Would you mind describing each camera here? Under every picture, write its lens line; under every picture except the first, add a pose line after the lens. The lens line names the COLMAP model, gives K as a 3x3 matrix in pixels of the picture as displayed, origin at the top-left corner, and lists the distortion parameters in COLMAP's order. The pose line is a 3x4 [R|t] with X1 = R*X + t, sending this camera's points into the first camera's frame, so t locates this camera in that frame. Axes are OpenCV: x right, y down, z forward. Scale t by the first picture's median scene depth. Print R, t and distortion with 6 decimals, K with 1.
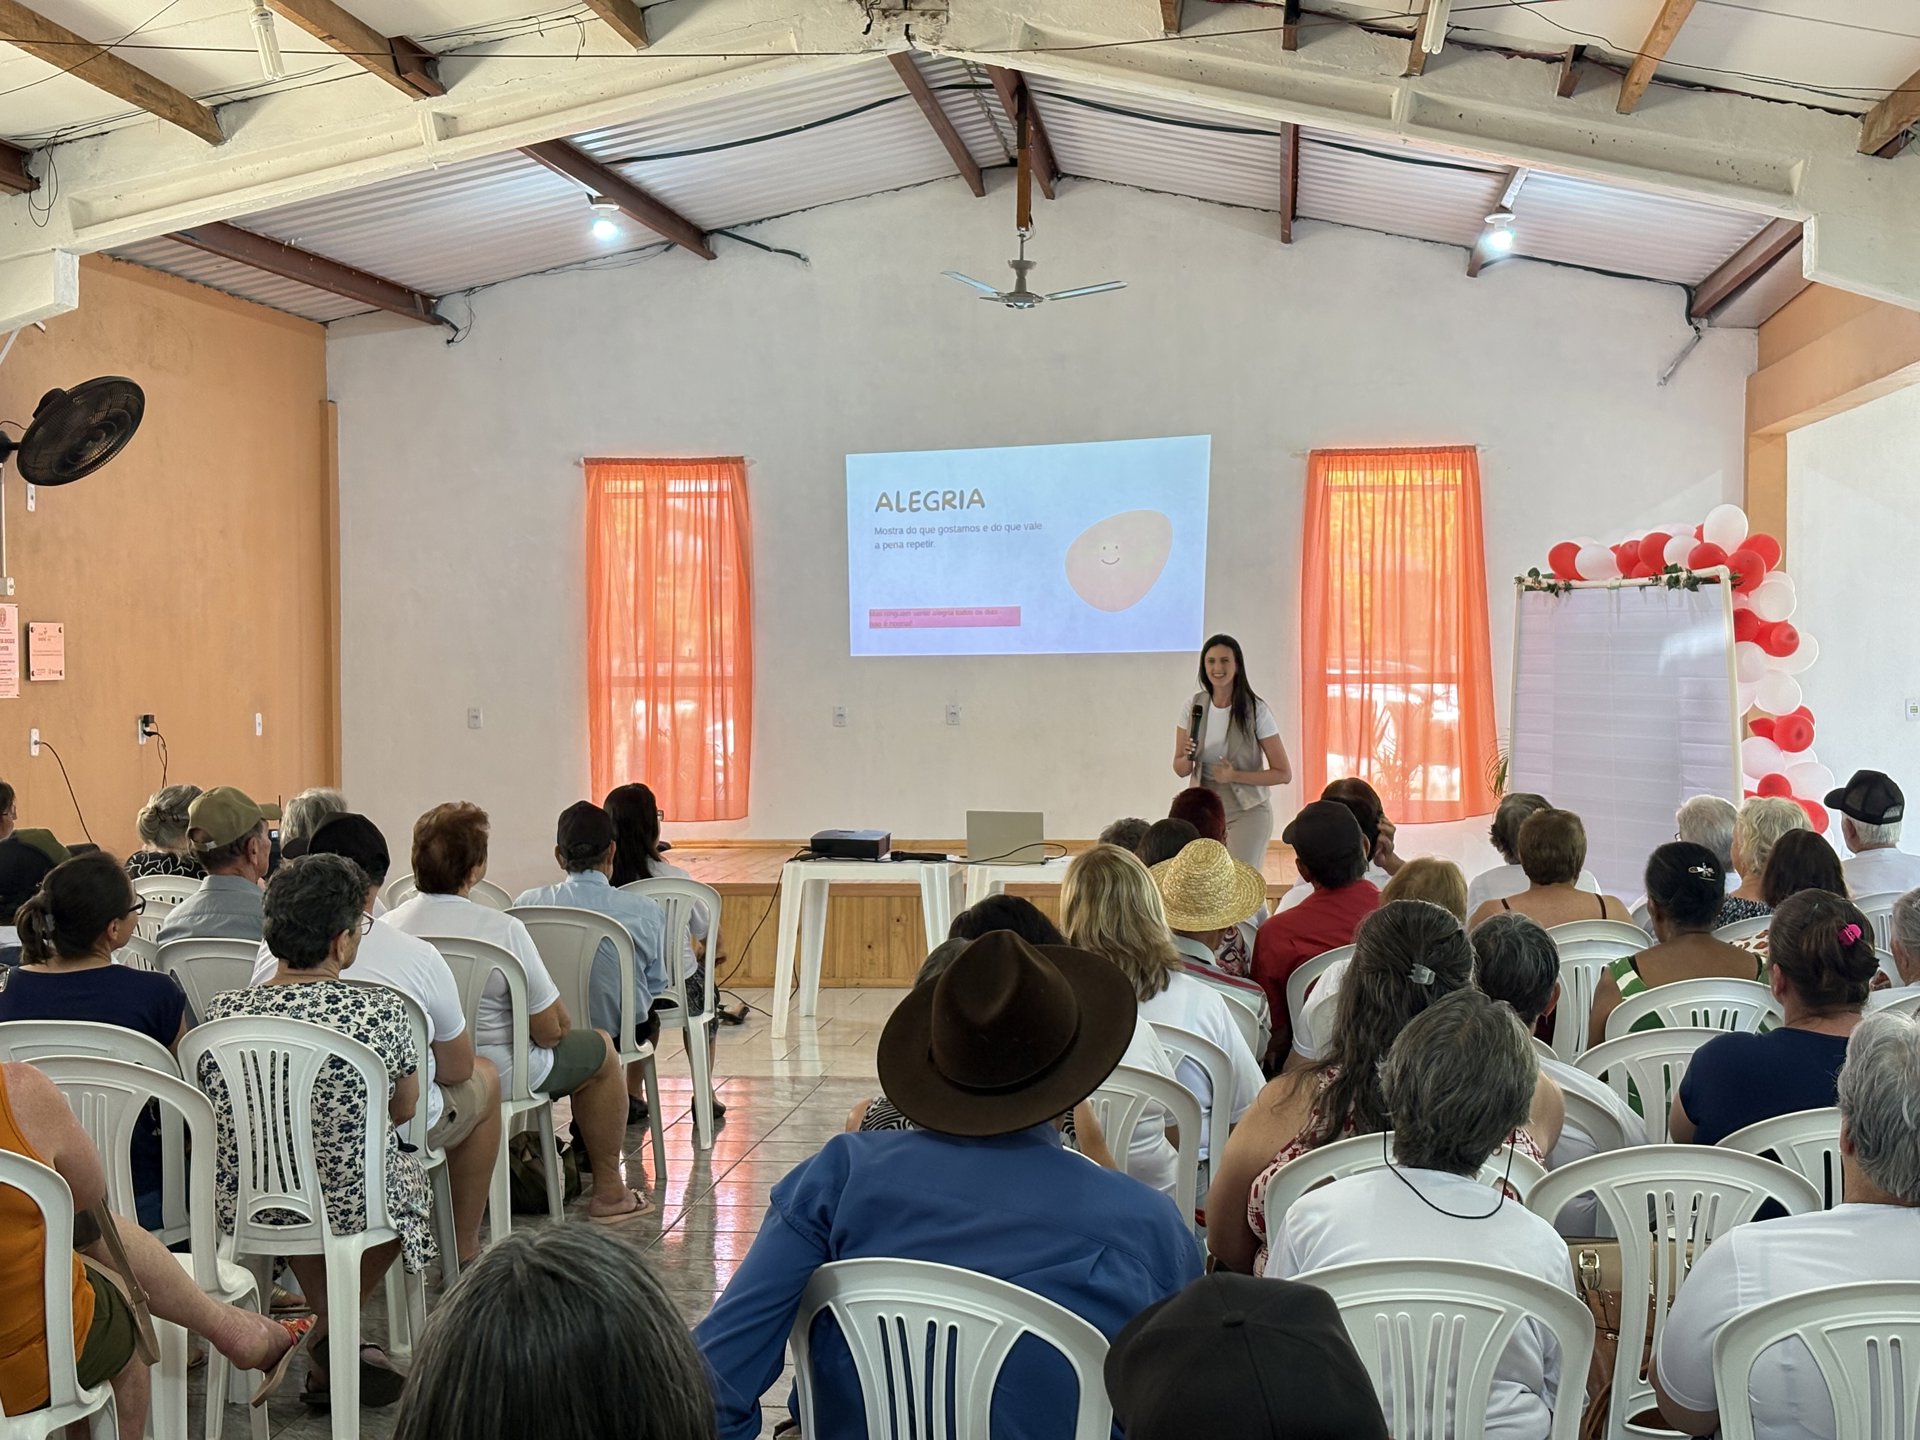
lens RADIAL K [[2934.6, 0, 958.4], [0, 2934.6, 719.6], [0, 0, 1]] dist [0.103502, 0.000000]
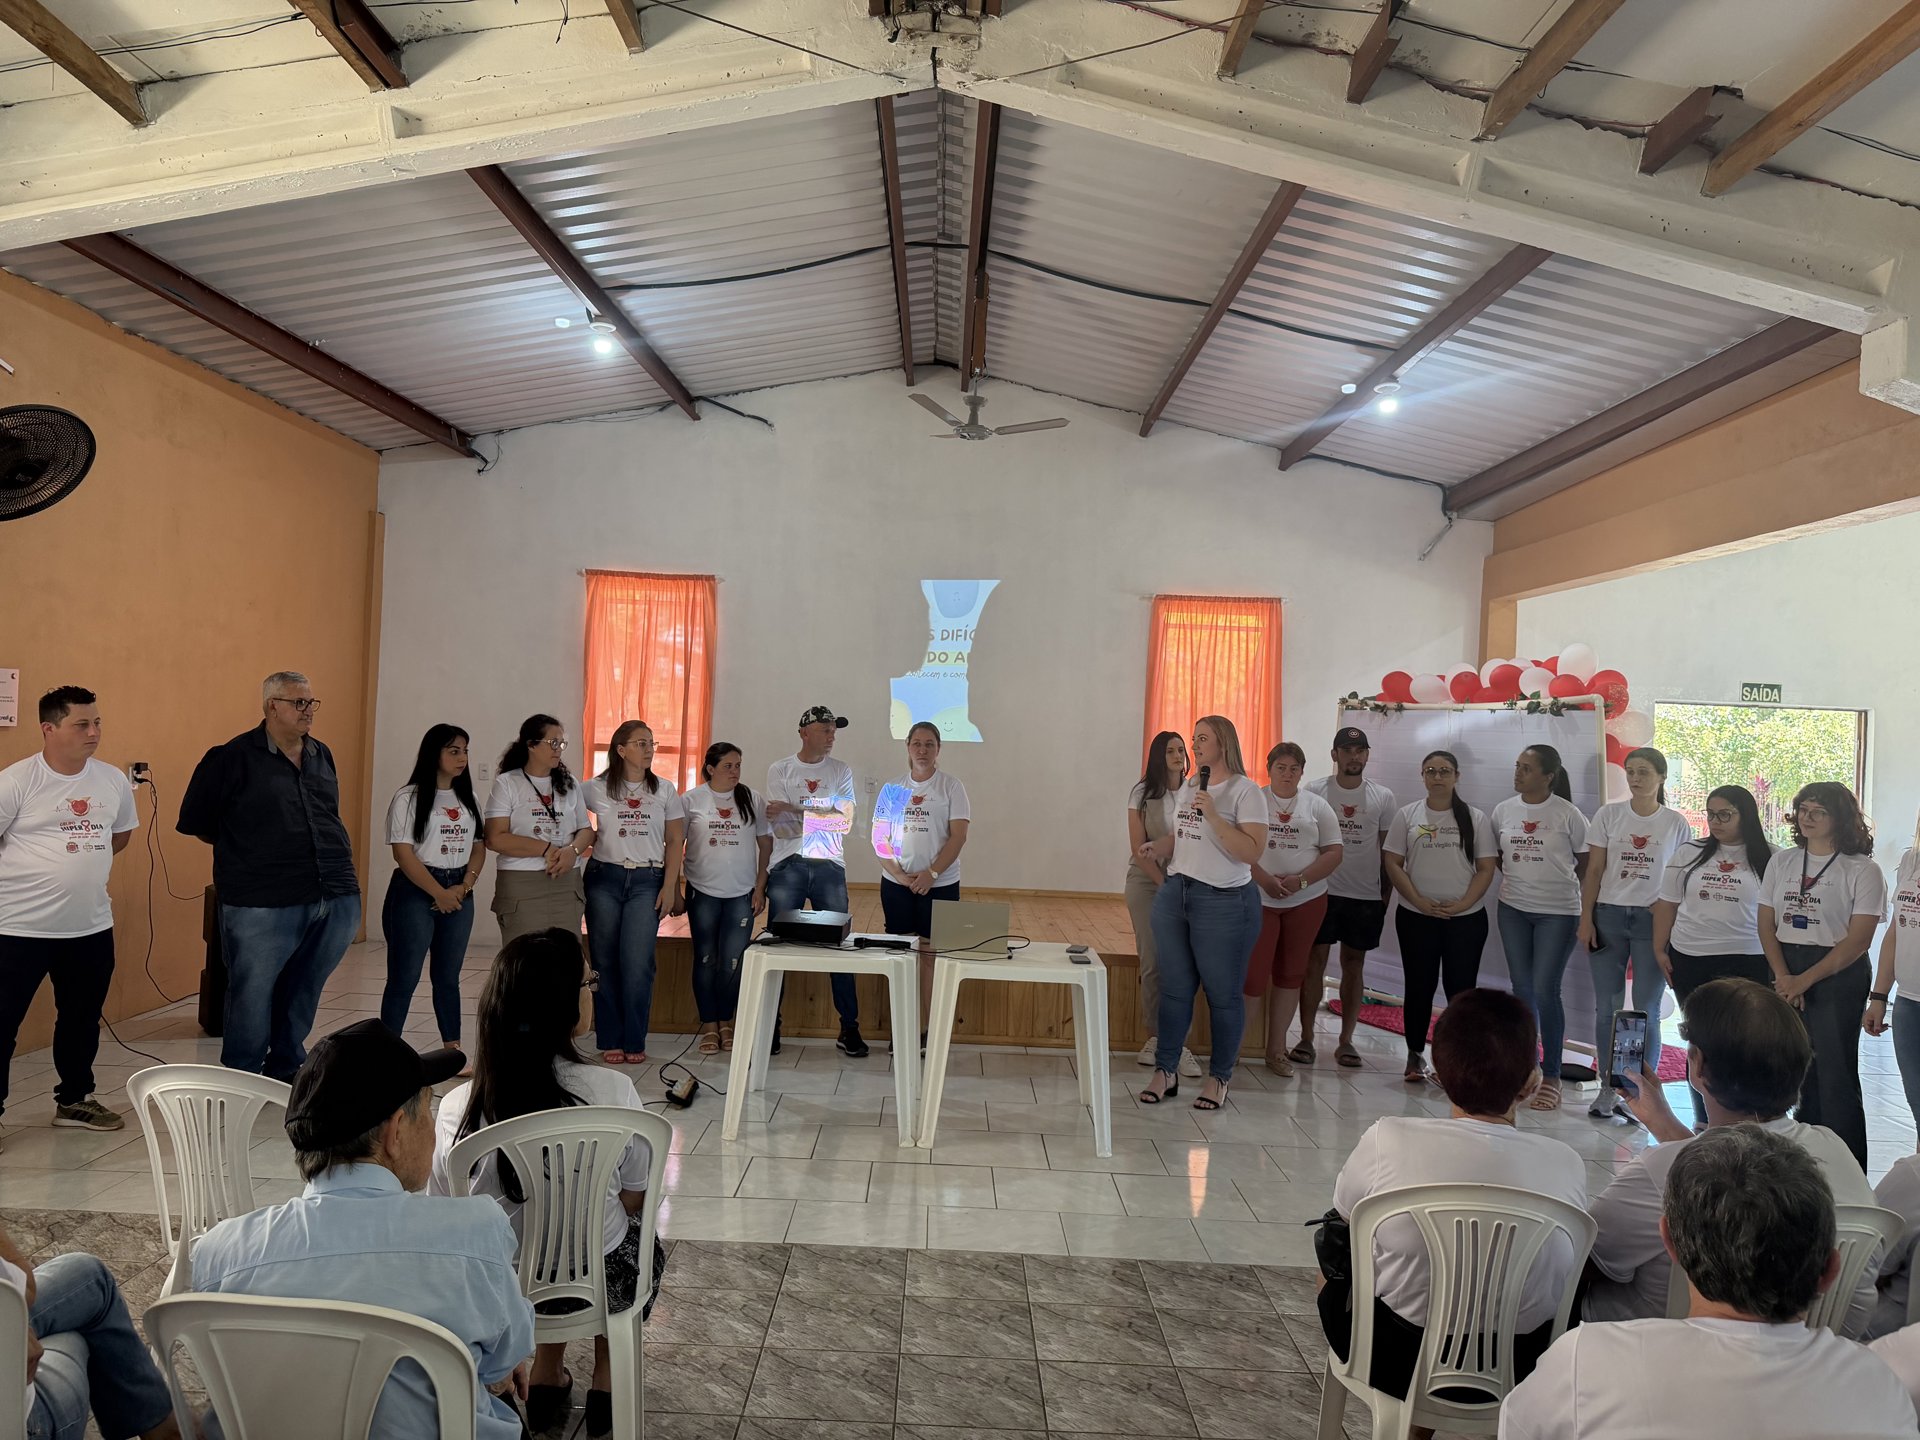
lens RADIAL K [[1375.2, 0, 968.9], [0, 1375.2, 717.8], [0, 0, 1]] dist [0.037606, -0.043389]
pose [[0.991468, 0.048091, 0.121158, -0.038883], [-0.043549, 0.998256, -0.039860, -0.010715], [-0.122864, 0.034243, 0.991833, 0.467604]]
